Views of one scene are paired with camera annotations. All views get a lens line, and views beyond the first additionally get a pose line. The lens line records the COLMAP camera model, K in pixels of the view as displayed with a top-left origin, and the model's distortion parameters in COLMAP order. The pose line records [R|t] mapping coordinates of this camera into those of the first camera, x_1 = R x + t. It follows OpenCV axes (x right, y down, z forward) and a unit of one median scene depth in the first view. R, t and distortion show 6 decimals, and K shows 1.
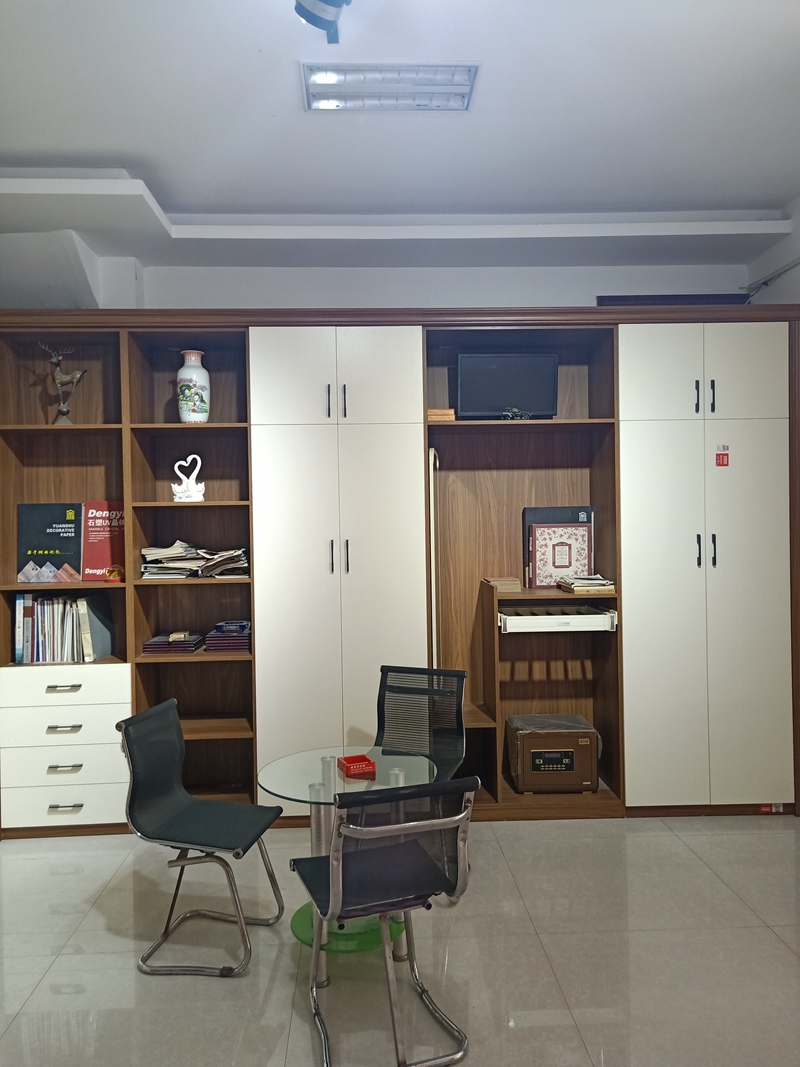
lens RADIAL K [[805.9, 0, 400.0], [0, 805.9, 533.5], [0, 0, 1]] dist [0.051237, -0.035862]
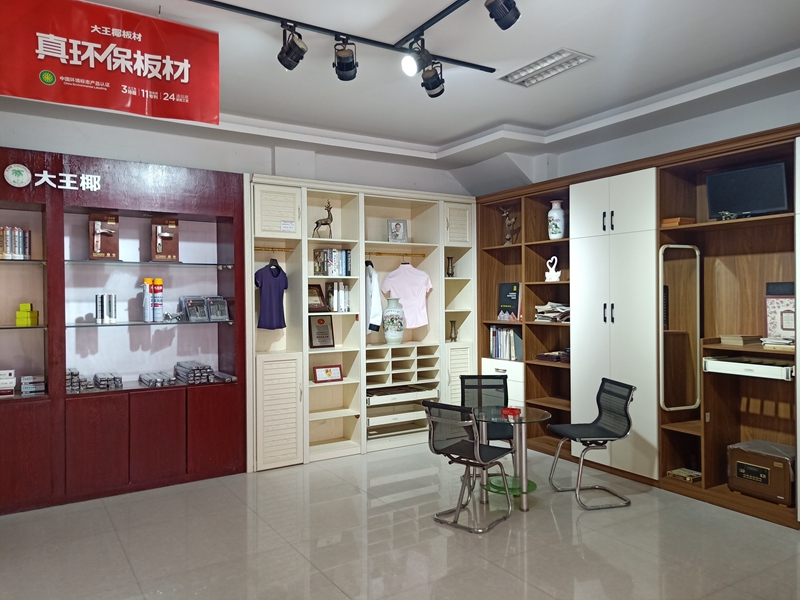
lens RADIAL K [[604.2, 0, 400.0], [0, 604.2, 300.0], [0, 0, 1]] dist [0.051237, -0.035862]
pose [[0.497475, 0.019030, -0.867269, 0.782206], [-0.012617, 0.999812, 0.014701, -0.012281], [0.867386, 0.003629, 0.497622, -0.008411]]
